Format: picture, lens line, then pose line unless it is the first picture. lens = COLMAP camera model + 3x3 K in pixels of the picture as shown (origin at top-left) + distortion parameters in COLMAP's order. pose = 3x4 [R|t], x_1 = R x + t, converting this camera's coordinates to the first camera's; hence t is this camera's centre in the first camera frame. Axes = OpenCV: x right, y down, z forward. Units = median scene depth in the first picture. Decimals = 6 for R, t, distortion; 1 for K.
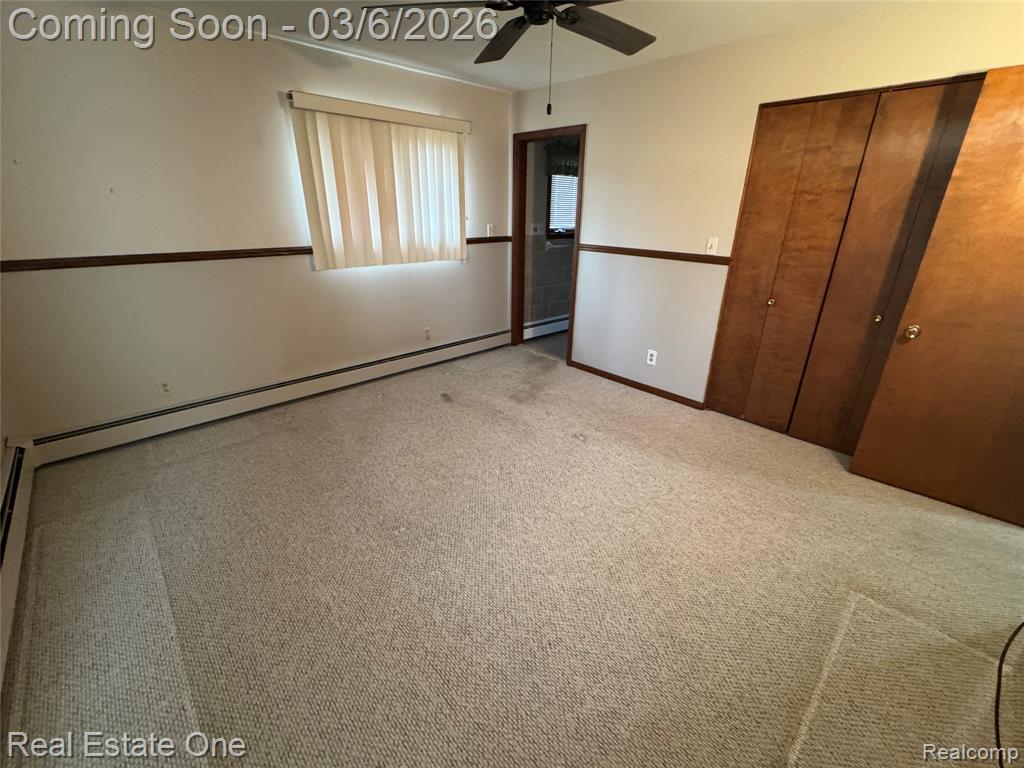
lens RADIAL K [[435.5, 0, 514.3], [0, 435.5, 382.9], [0, 0, 1]] dist [-0.002165, 0.000408]
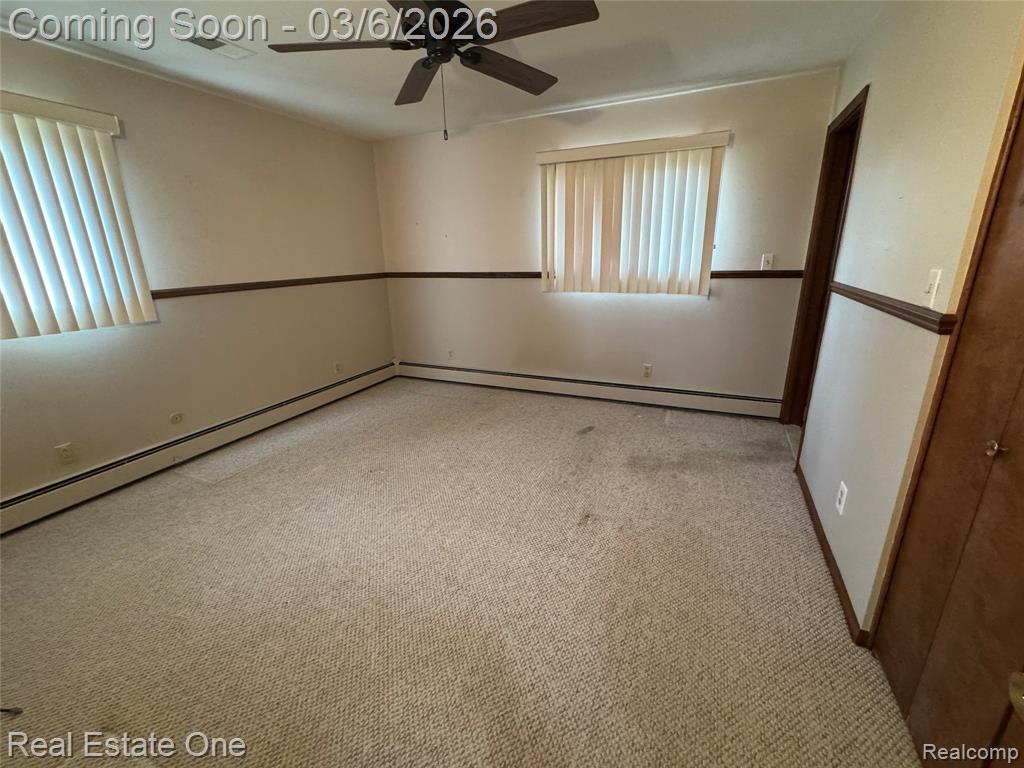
lens RADIAL K [[435.5, 0, 514.1], [0, 435.5, 384.5], [0, 0, 1]] dist [-0.002165, 0.000408]
pose [[0.382894, 0.247731, -0.889956, 0.606385], [-0.321743, 0.938816, 0.122906, -0.125559], [0.865953, 0.239277, 0.439173, 0.415687]]
